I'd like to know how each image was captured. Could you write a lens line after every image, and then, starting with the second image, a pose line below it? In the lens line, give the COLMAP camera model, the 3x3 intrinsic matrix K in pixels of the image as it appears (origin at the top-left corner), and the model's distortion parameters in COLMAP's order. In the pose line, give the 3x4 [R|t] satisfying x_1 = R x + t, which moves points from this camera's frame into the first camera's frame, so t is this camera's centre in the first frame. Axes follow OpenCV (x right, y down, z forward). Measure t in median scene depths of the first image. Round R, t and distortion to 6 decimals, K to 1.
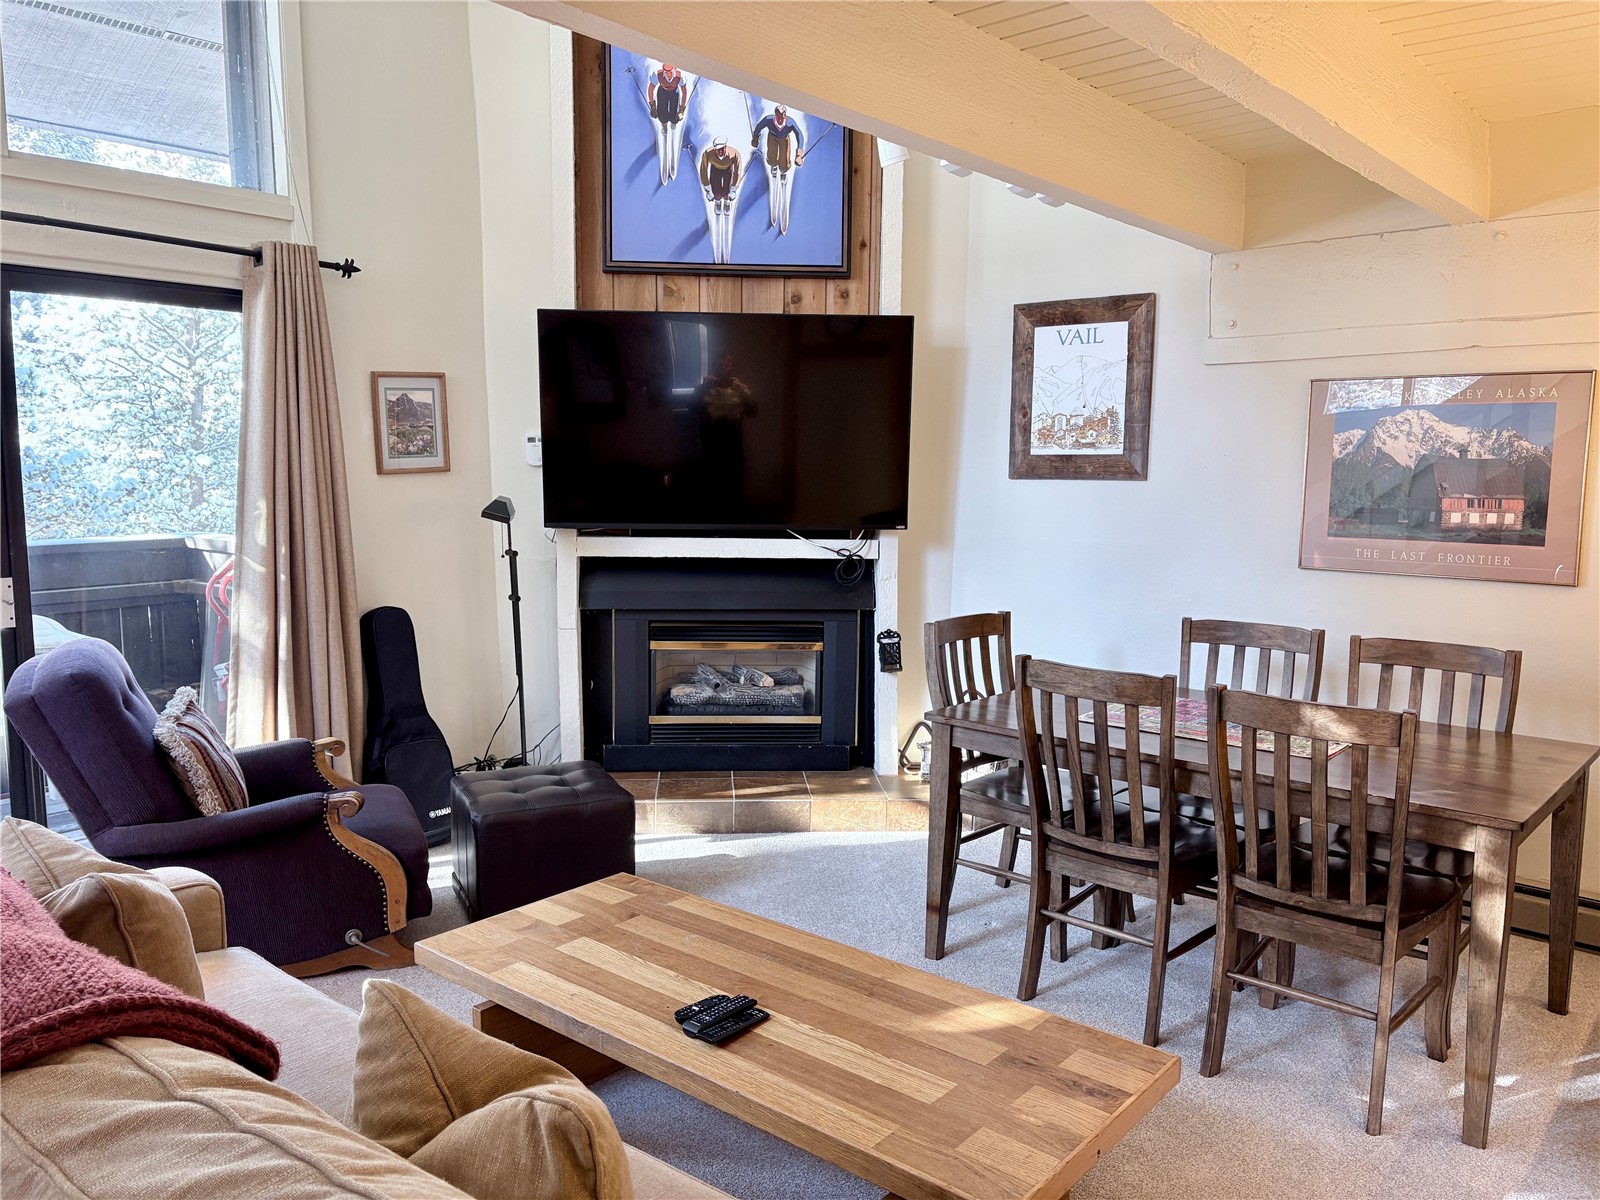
lens RADIAL K [[1240.7, 0, 802.5], [0, 1240.7, 605.7], [0, 0, 1]] dist [0.076769, -0.068849]
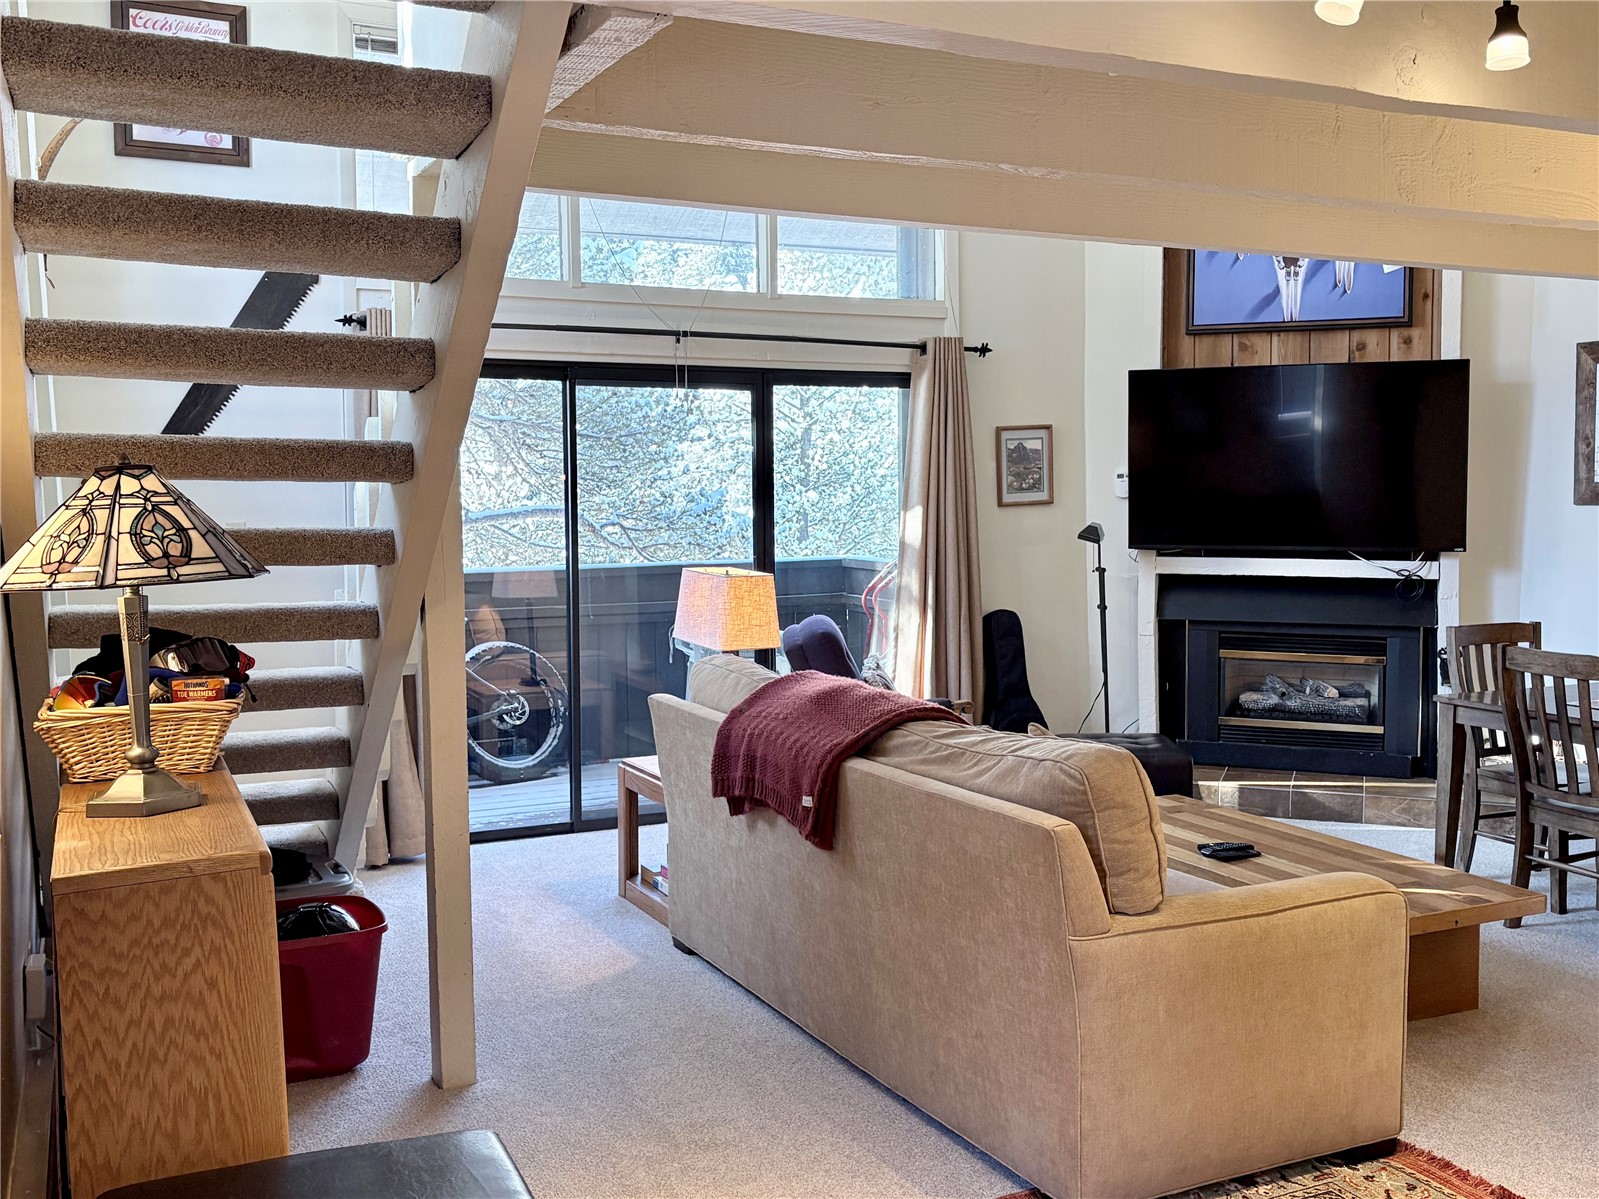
lens RADIAL K [[1575.5, 0, 801.5], [0, 1575.5, 567.3], [0, 0, 1]] dist [0.068968, -0.020922]
pose [[0.912933, 0.007916, -0.408032, 0.124180], [-0.035651, 0.997537, -0.060414, 0.056871], [0.406549, 0.069700, 0.910966, -0.505392]]
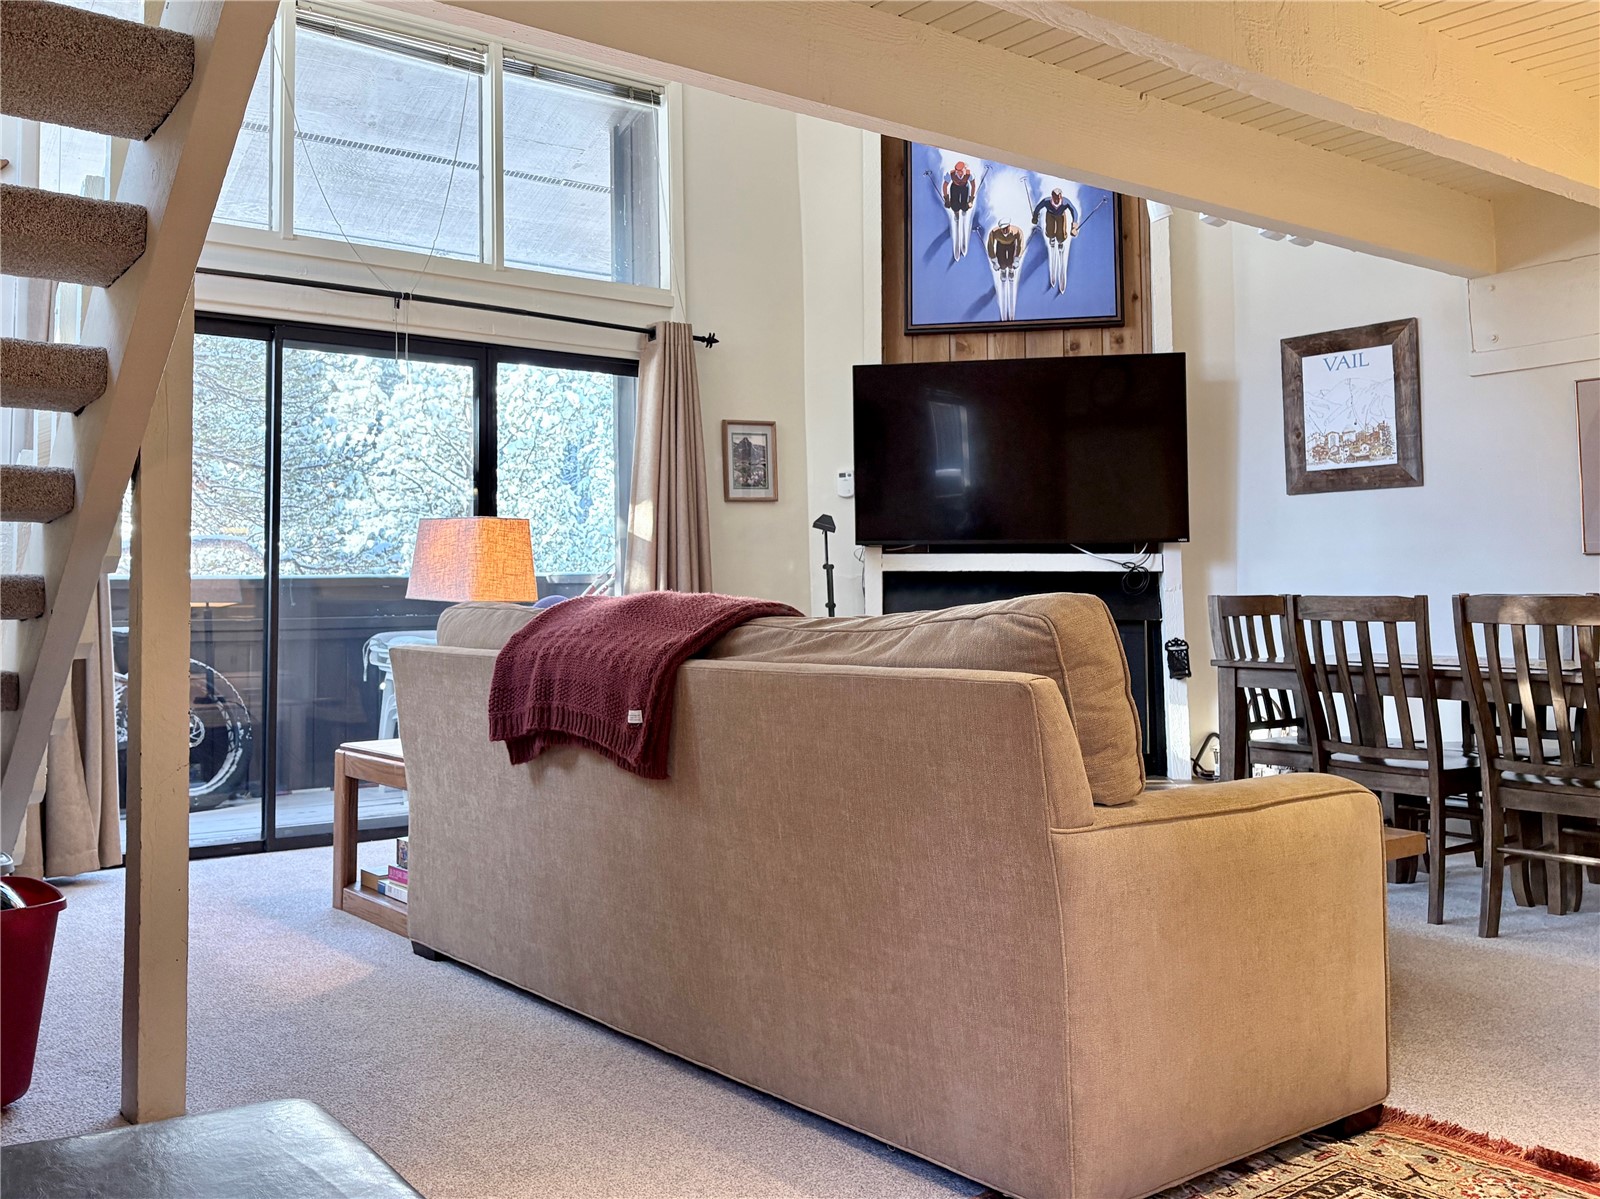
lens RADIAL K [[1456.0, 0, 679.0], [0, 1456.0, 488.0], [0, 0, 1]] dist [0.037286, 0.008308]
pose [[0.967973, -0.031604, -0.249059, -0.027681], [-0.016985, 0.981528, -0.190565, 0.145512], [0.250481, 0.188692, 0.949555, -0.343708]]
